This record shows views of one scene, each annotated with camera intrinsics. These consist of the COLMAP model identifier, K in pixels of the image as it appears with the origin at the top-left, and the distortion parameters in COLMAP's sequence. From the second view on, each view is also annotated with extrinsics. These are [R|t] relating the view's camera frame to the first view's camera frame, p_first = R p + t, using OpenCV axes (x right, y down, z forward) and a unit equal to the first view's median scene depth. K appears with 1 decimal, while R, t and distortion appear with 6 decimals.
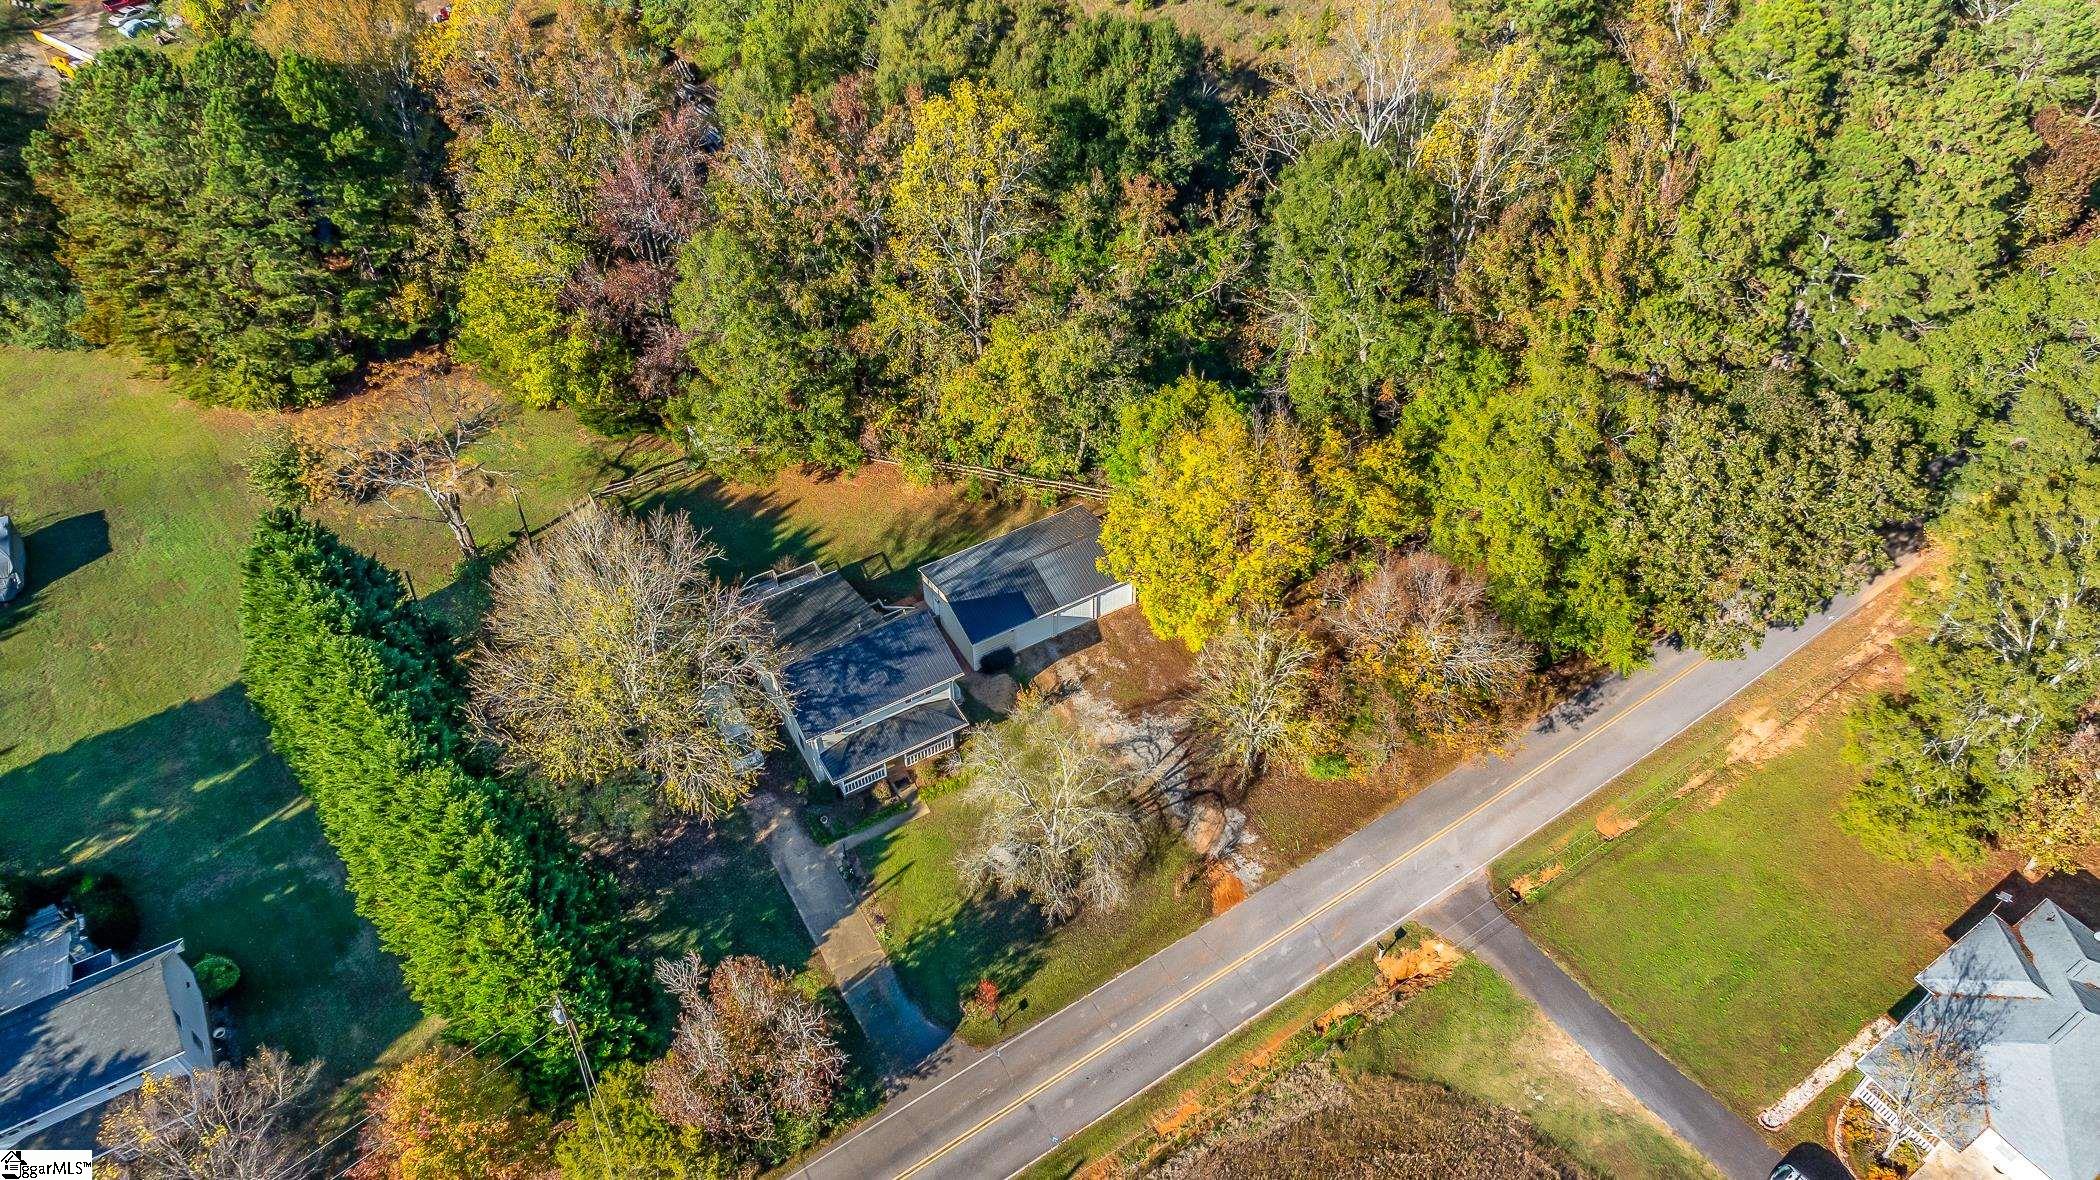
lens RADIAL K [[1527.0, 0, 1049.6], [0, 1527.0, 588.9], [0, 0, 1]] dist [-0.027958, 0.000283]
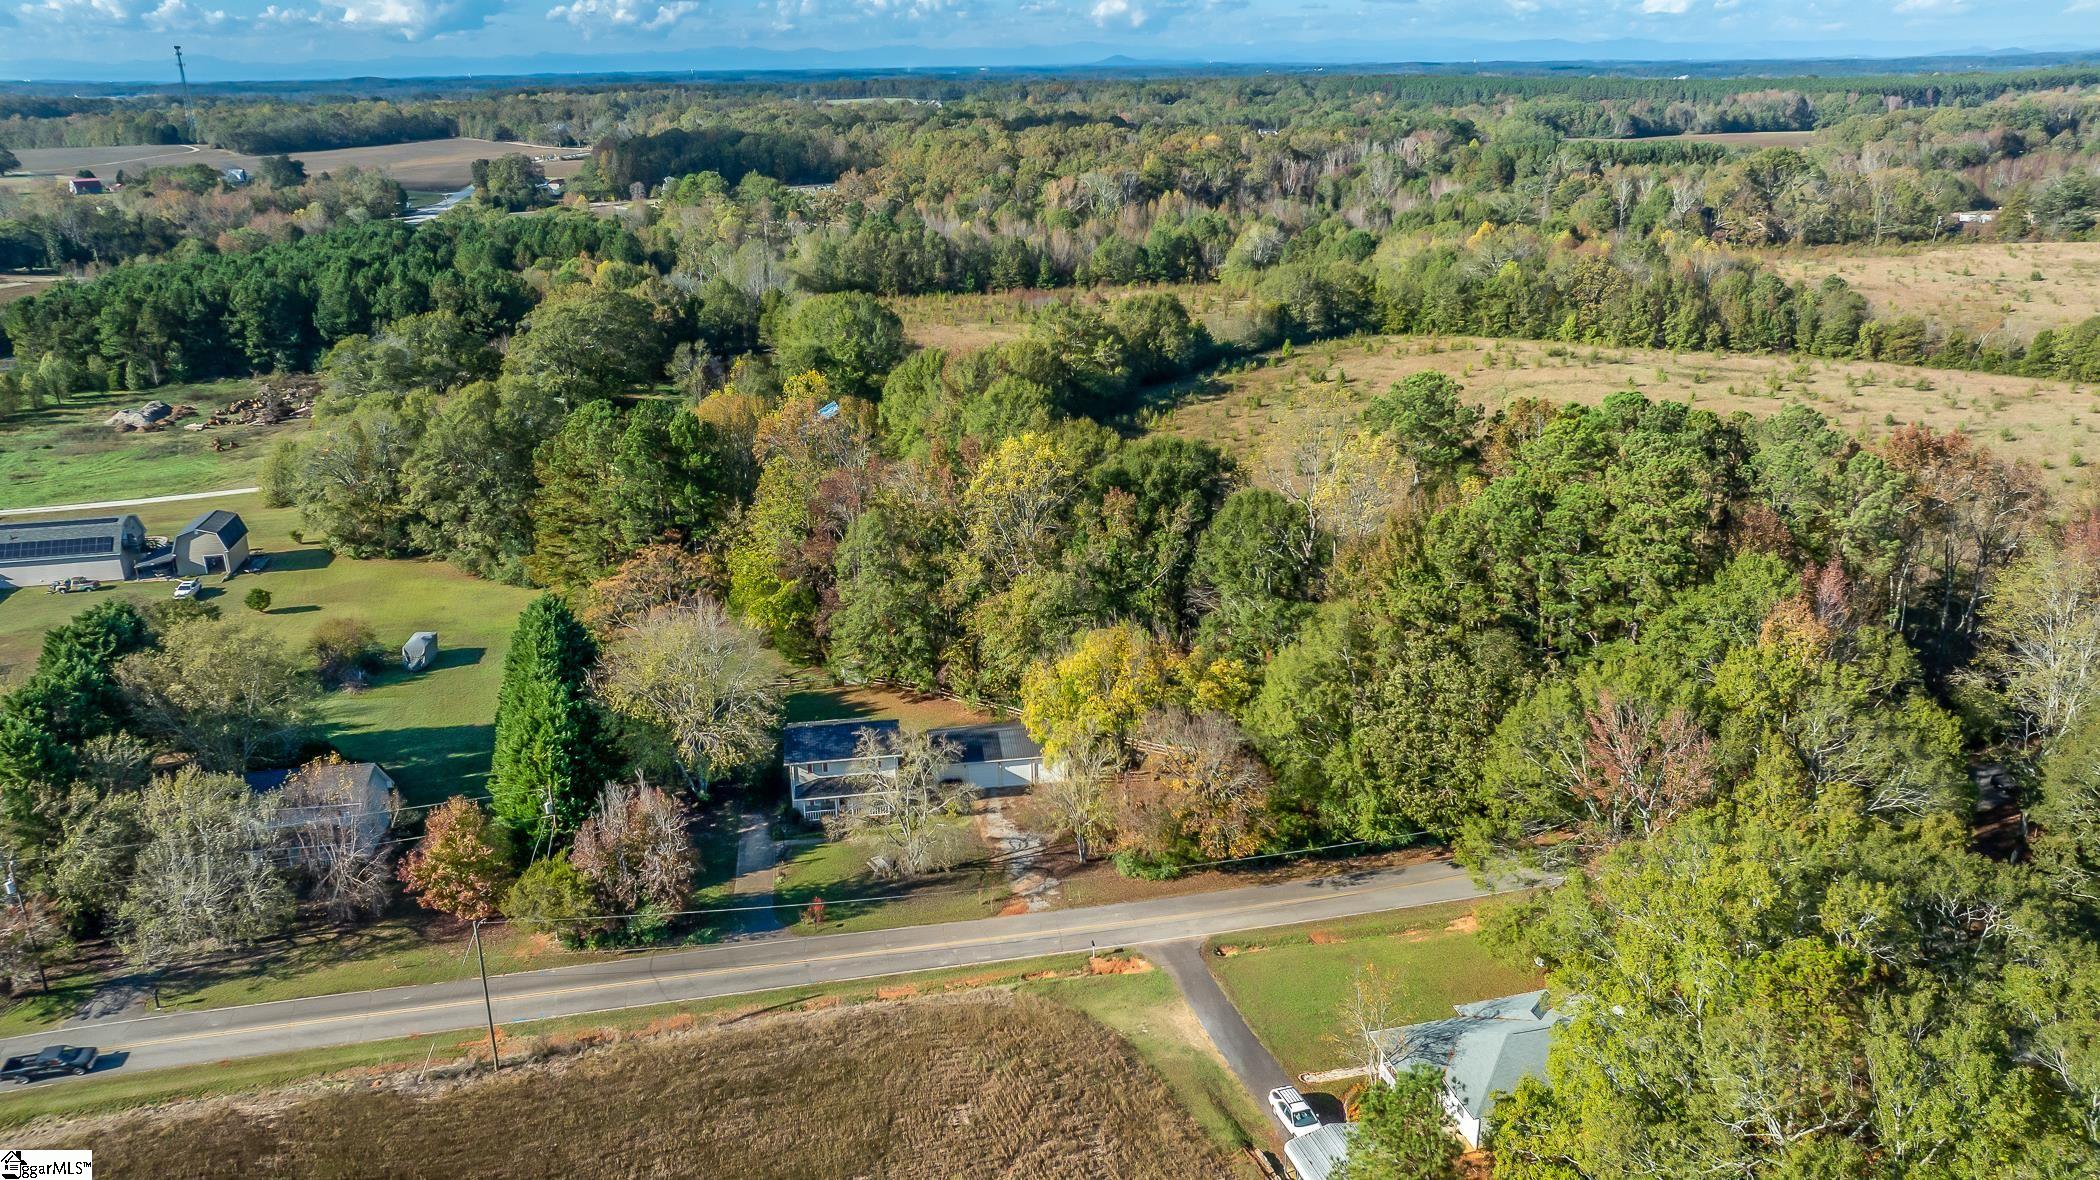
lens RADIAL K [[1527.0, 0, 1049.4], [0, 1527.0, 592.9], [0, 0, 1]] dist [-0.027958, 0.000283]
pose [[0.932358, 0.108073, -0.345005, 0.580166], [-0.250667, 0.880901, -0.401472, 0.484488], [0.260527, 0.460798, 0.848405, -0.284067]]
